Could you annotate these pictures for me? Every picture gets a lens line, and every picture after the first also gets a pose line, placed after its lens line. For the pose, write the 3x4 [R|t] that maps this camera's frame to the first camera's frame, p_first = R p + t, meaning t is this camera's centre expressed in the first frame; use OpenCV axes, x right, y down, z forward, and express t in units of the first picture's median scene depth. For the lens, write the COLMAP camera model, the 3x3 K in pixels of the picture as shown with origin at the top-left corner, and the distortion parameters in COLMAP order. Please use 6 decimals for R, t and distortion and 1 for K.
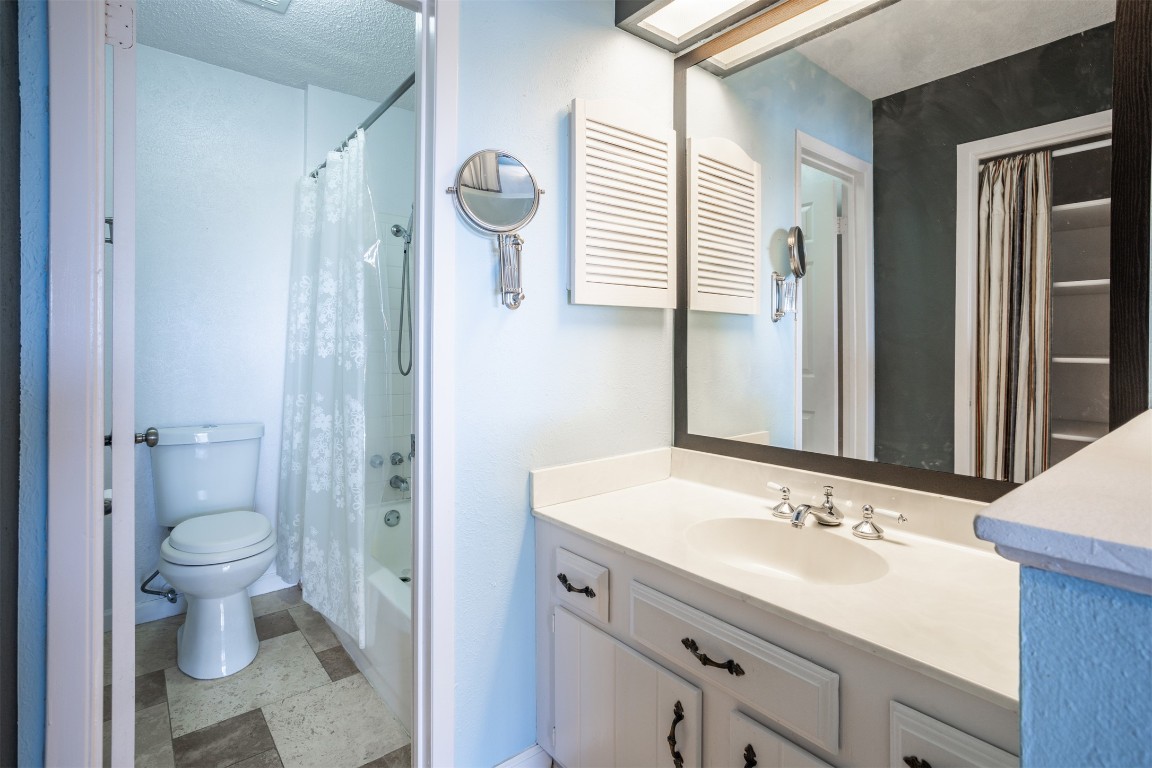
lens RADIAL K [[567.7, 0, 579.1], [0, 567.7, 350.1], [0, 0, 1]] dist [-0.039552, 0.000587]
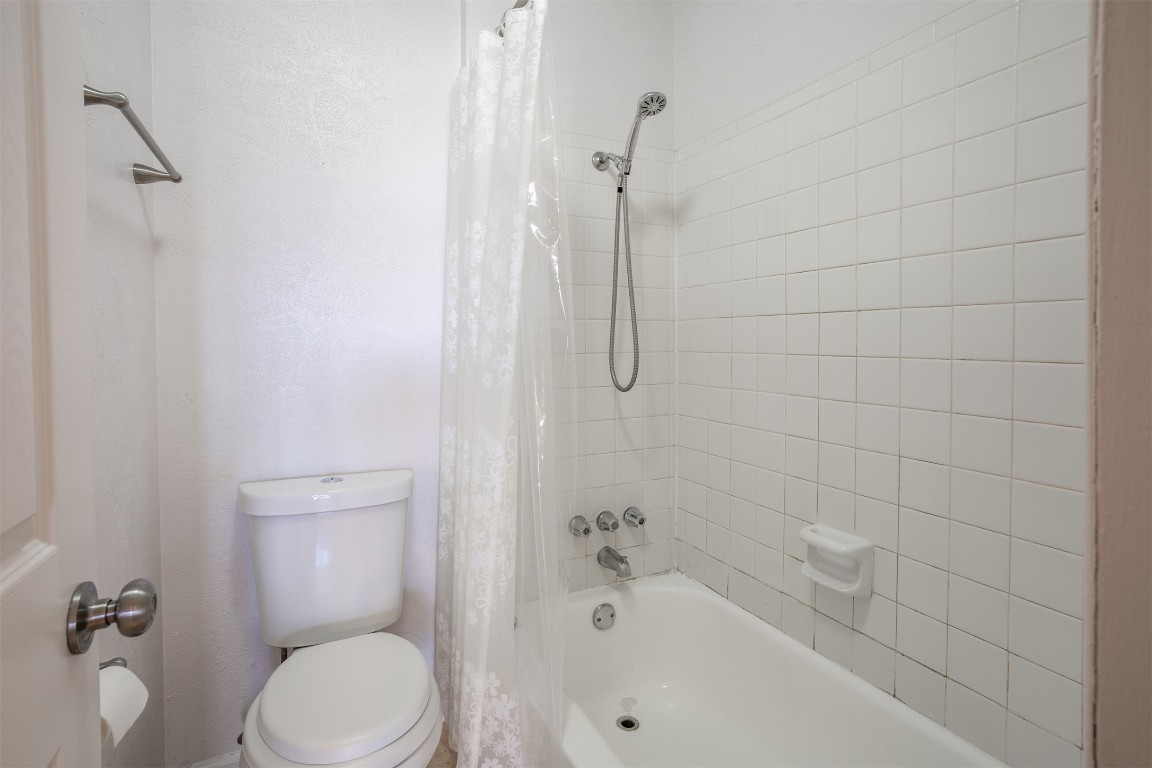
lens RADIAL K [[567.7, 0, 579.1], [0, 567.7, 350.1], [0, 0, 1]] dist [-0.039552, 0.000587]
pose [[0.973659, -0.009303, -0.227817, -0.197929], [0.013905, 0.999730, 0.018606, -0.010917], [0.227583, -0.021283, 0.973526, 0.361326]]
